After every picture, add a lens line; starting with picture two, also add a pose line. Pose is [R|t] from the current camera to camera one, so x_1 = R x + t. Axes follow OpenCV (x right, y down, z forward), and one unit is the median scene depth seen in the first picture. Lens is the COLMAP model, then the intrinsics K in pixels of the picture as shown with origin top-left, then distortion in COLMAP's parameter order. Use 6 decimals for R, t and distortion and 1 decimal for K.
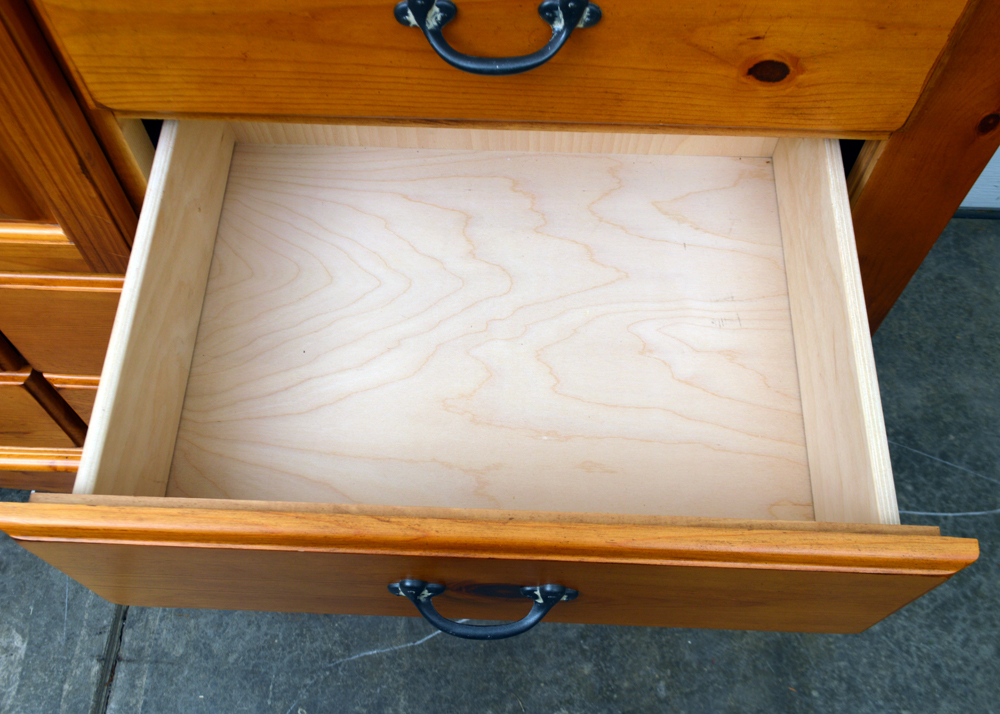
lens RADIAL K [[980.2, 0, 495.1], [0, 980.2, 356.3], [0, 0, 1]] dist [-0.020198, 0.005828]
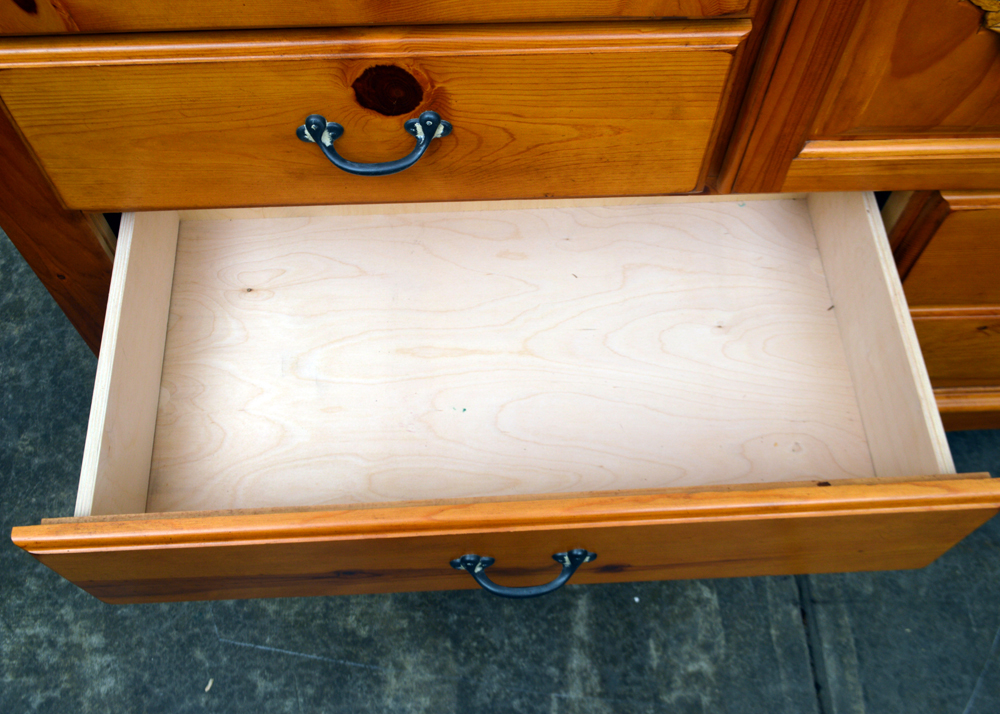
lens RADIAL K [[980.2, 0, 495.1], [0, 980.2, 356.3], [0, 0, 1]] dist [-0.020198, 0.005828]
pose [[0.996952, -0.060494, 0.049268, -0.758785], [0.060540, 0.998166, 0.000549, 0.036455], [-0.049211, 0.002435, 0.998785, 0.003734]]
